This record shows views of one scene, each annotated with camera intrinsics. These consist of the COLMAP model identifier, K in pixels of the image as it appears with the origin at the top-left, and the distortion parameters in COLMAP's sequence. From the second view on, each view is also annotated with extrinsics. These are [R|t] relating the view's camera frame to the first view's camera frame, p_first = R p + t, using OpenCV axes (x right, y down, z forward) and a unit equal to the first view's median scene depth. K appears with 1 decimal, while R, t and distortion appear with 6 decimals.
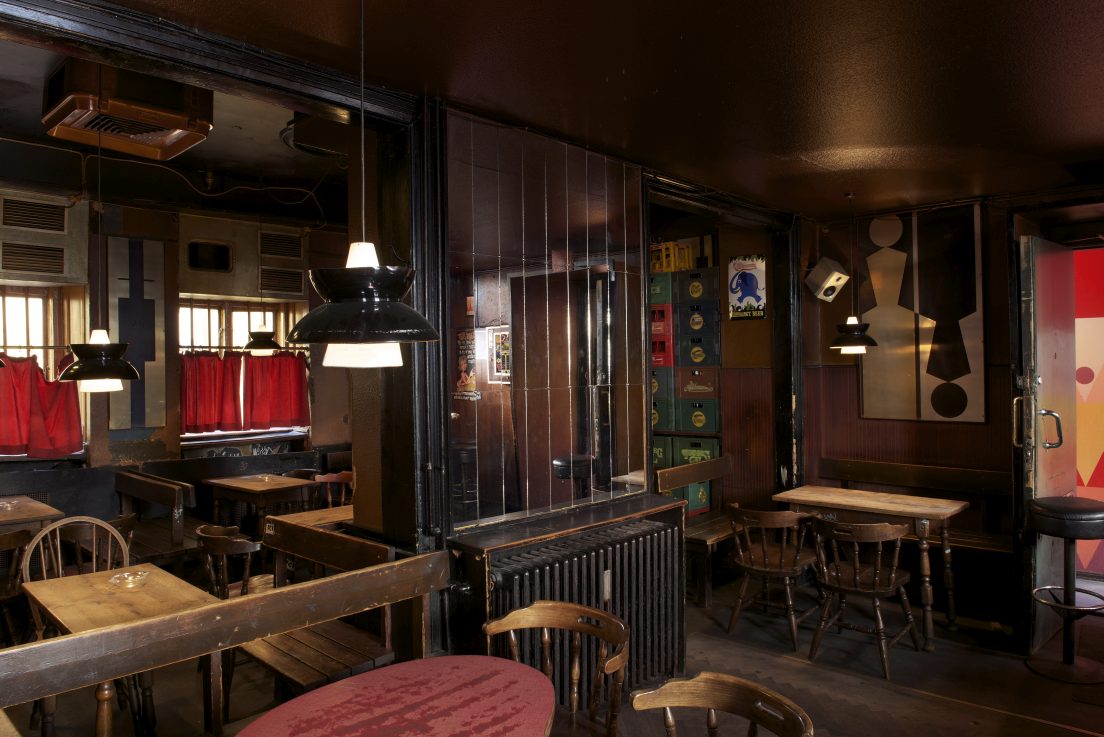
lens RADIAL K [[733.0, 0, 527.8], [0, 733.0, 369.2], [0, 0, 1]] dist [-0.053821, 0.002290]
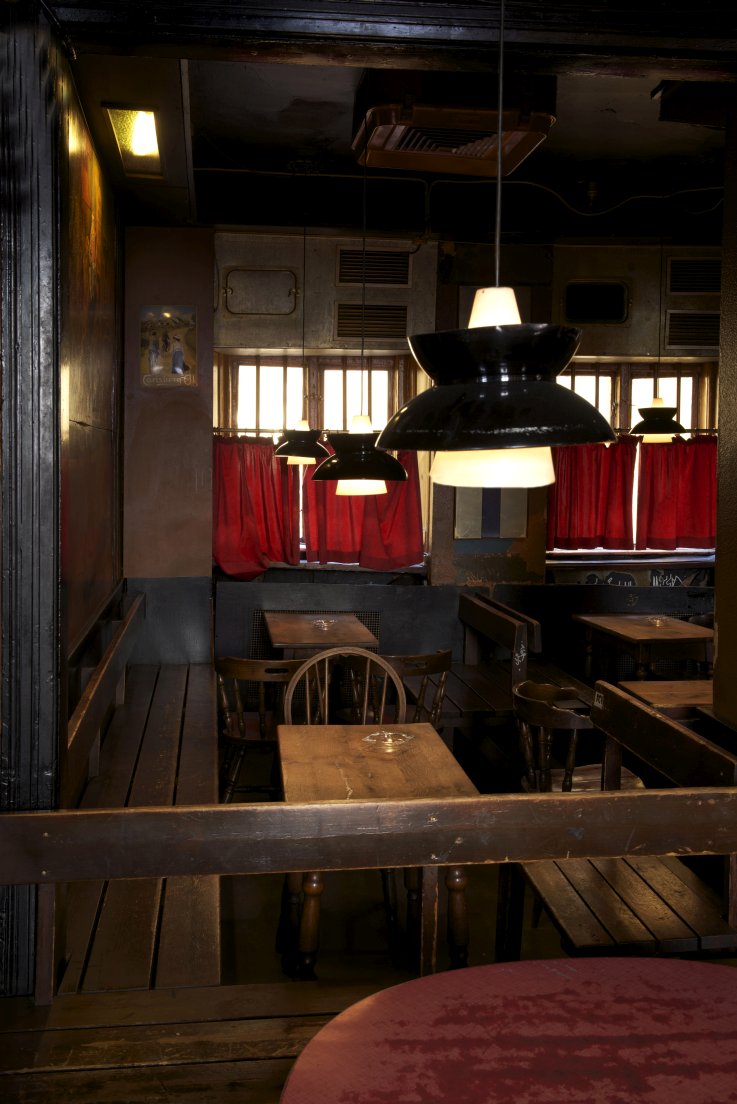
lens RADIAL K [[1074.5, 0, 377.6], [0, 1074.5, 485.4], [0, 0, 1]] dist [0.025495, 0.000000]
pose [[0.777882, 0.029245, -0.627729, 0.102350], [-0.012254, 0.999432, 0.031378, -0.010806], [0.628291, -0.016716, 0.777799, 0.074064]]
